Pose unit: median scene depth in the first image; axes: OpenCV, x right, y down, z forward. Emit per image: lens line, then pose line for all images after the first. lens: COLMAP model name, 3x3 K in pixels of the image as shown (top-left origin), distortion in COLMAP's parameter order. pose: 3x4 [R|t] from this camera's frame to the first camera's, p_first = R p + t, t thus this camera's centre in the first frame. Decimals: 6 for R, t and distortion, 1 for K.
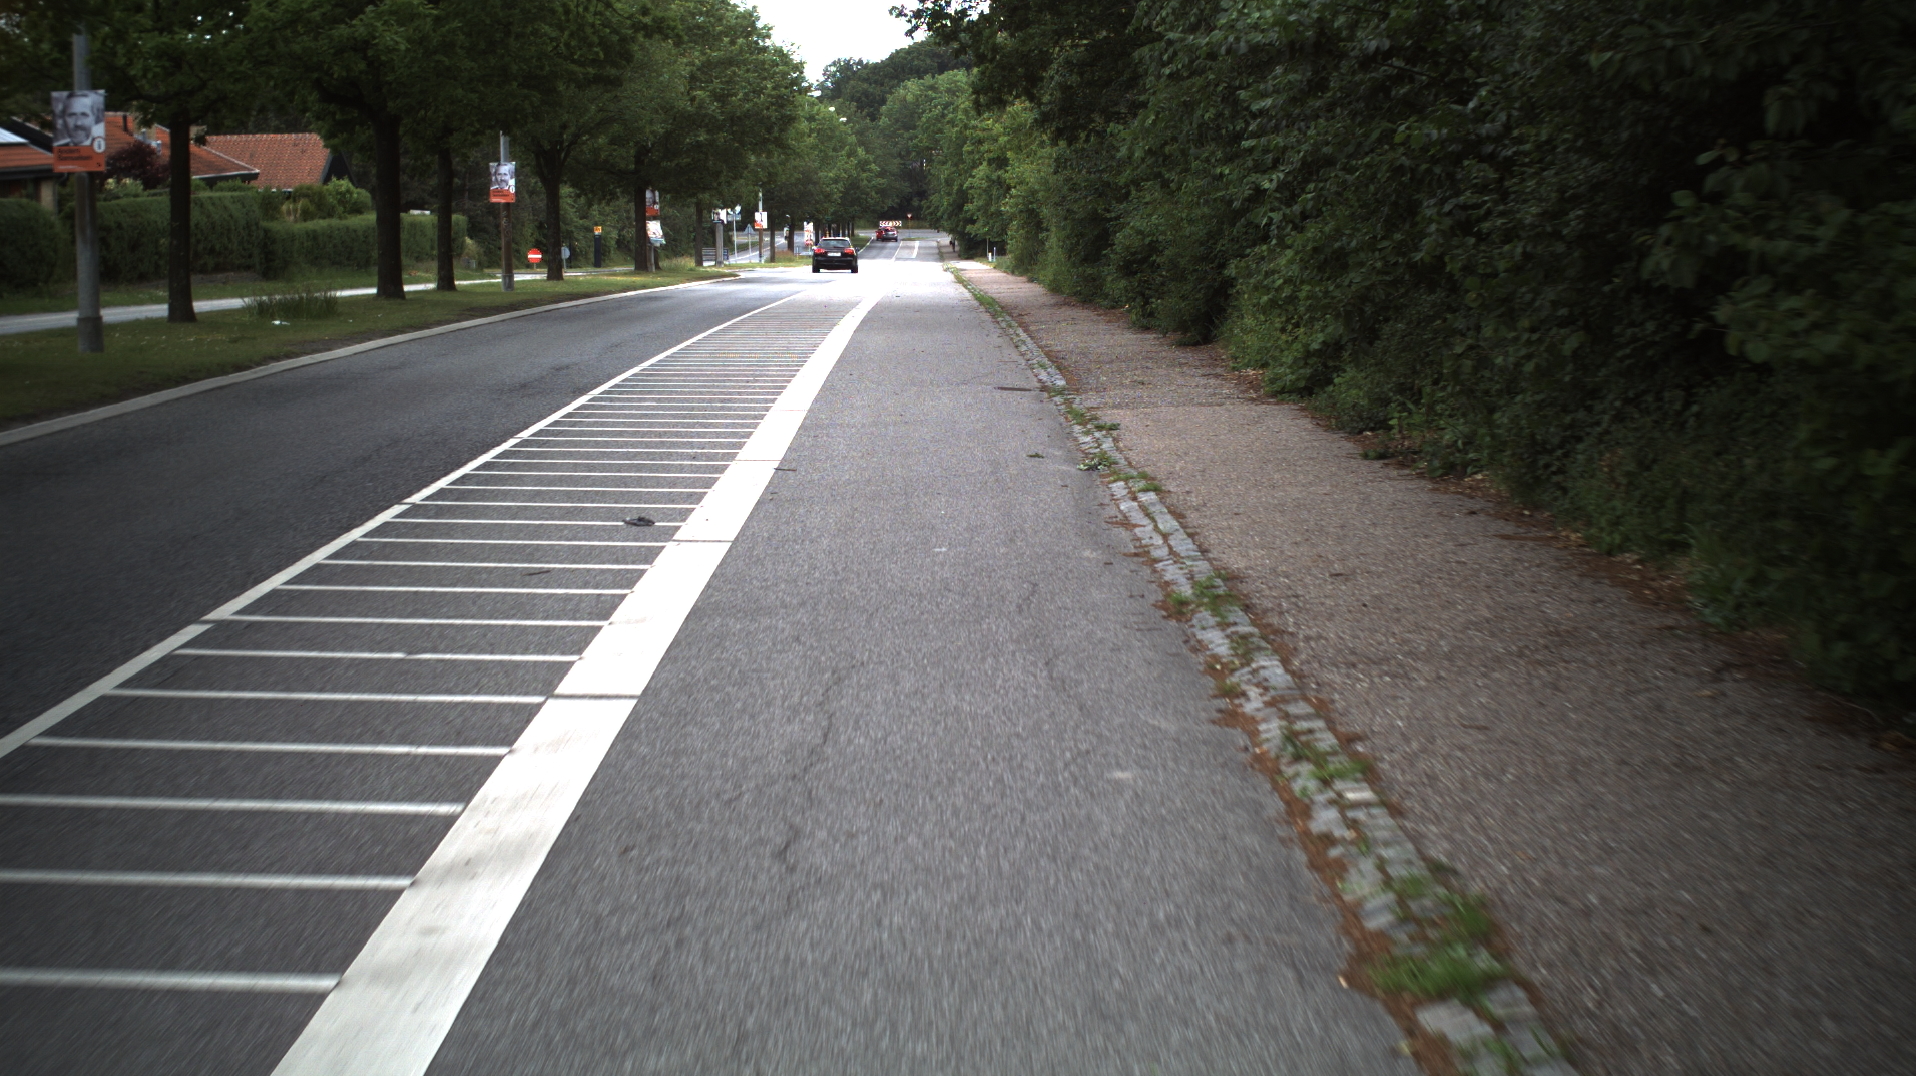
lens RADIAL K [[1503.0, 0, 964.4], [0, 1503.0, 541.0], [0, 0, 1]] dist [-0.041425, 0.004738]
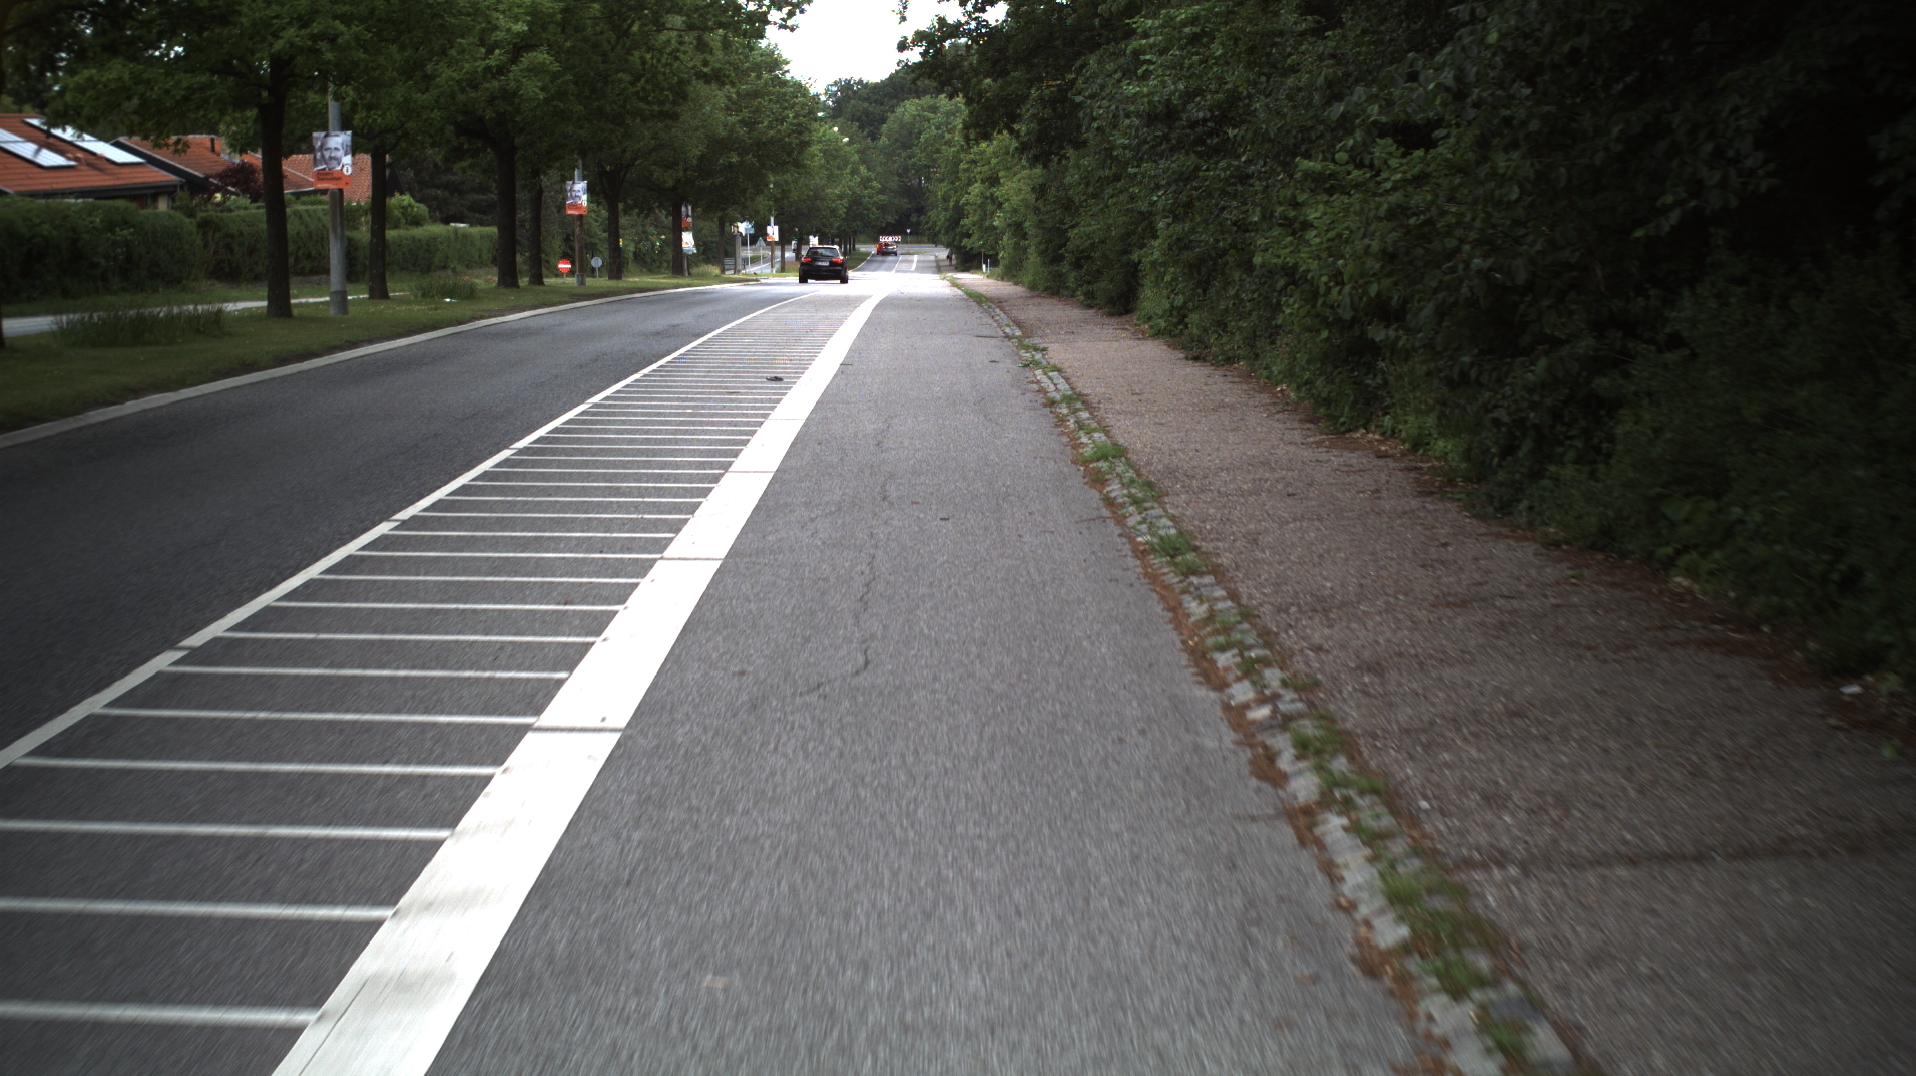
lens RADIAL K [[1519.6, 0, 928.1], [0, 1519.6, 542.6], [0, 0, 1]] dist [-0.038467, -0.001714]
pose [[0.999752, 0.006102, -0.021408, 0.003230], [-0.006360, 0.999908, -0.011998, 0.045367], [0.021333, 0.012131, 0.999699, -0.188198]]
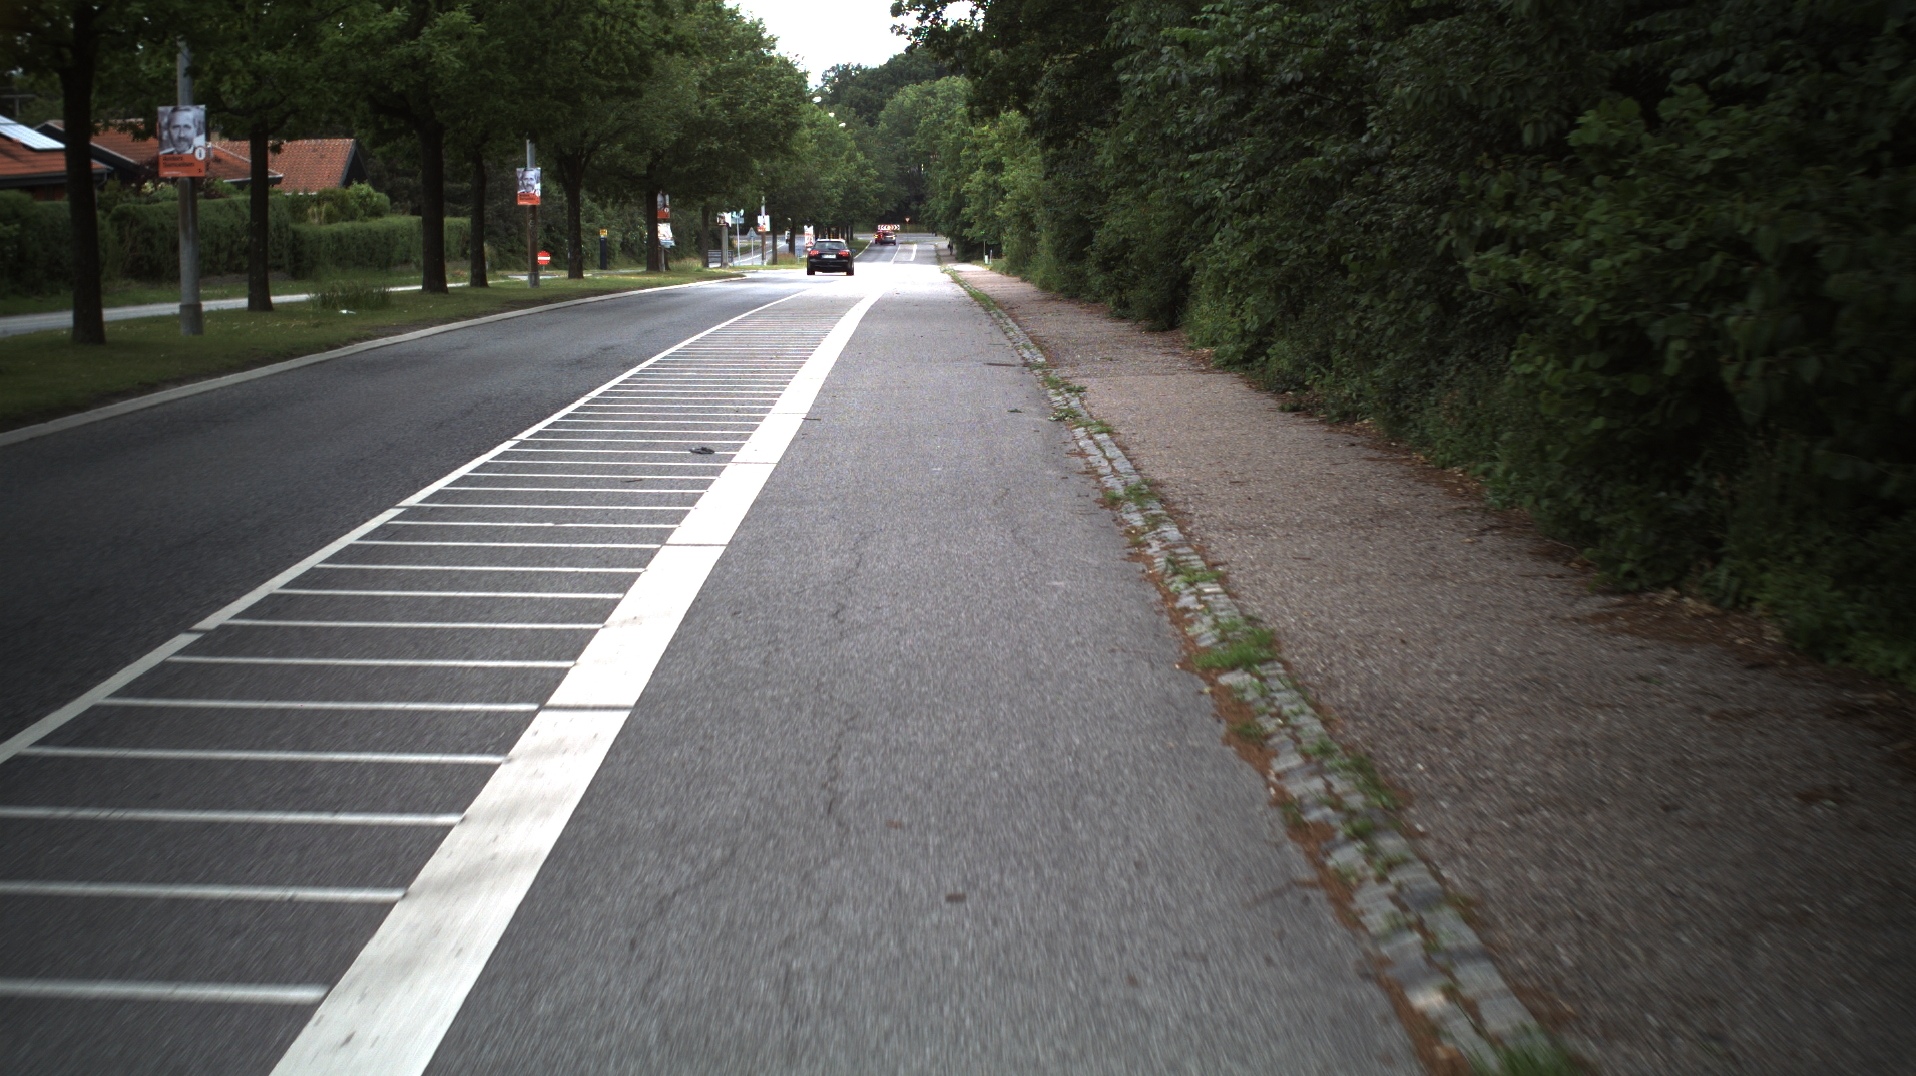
lens RADIAL K [[1508.1, 0, 952.2], [0, 1508.1, 542.2], [0, 0, 1]] dist [-0.038893, 0.001890]
pose [[0.999979, 0.001572, -0.006327, 0.001175], [-0.001590, 0.999995, -0.002801, 0.014830], [0.006322, 0.002811, 0.999976, -0.062450]]
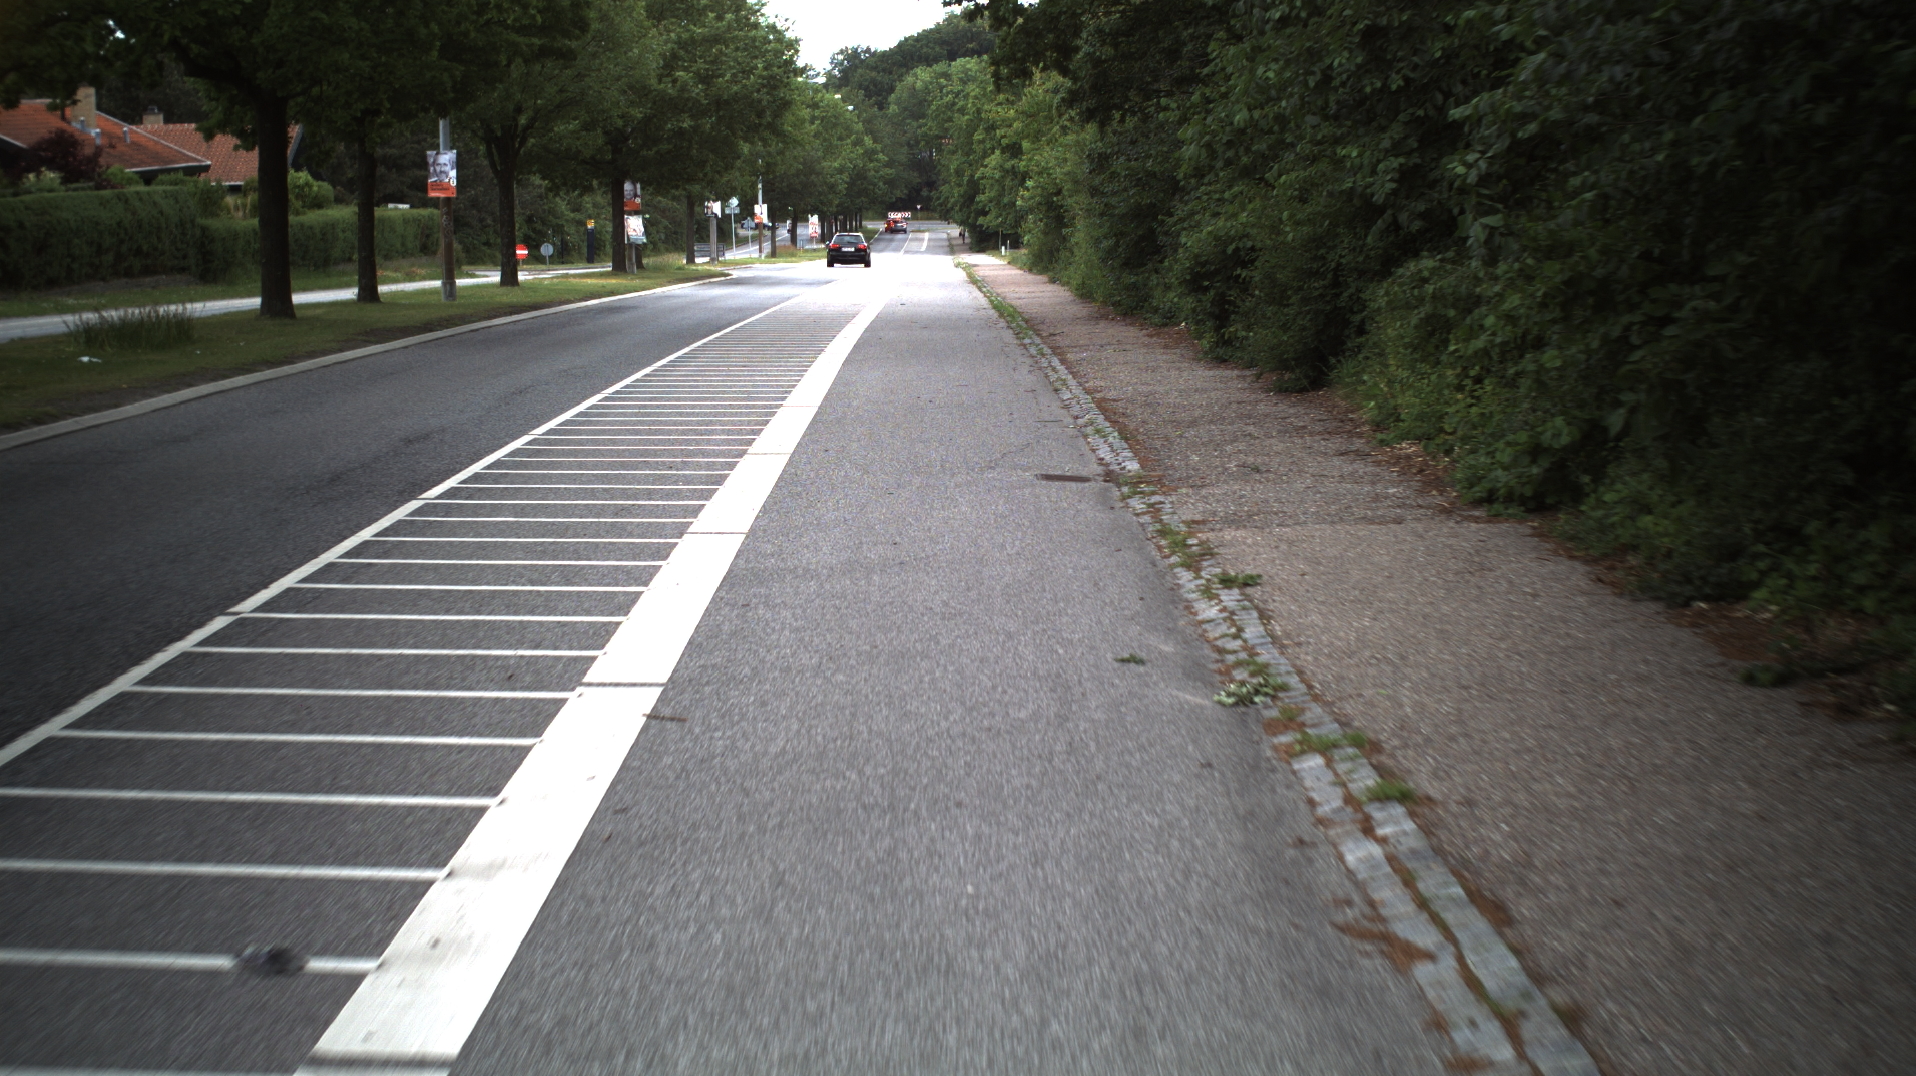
lens RADIAL K [[1496.4, 0, 992.1], [0, 1496.4, 535.0], [0, 0, 1]] dist [-0.041295, 0.002530]
pose [[0.999926, -0.005660, 0.010754, -0.002655], [0.005622, 0.999978, 0.003612, -0.029077], [-0.010774, -0.003551, 0.999936, 0.122572]]
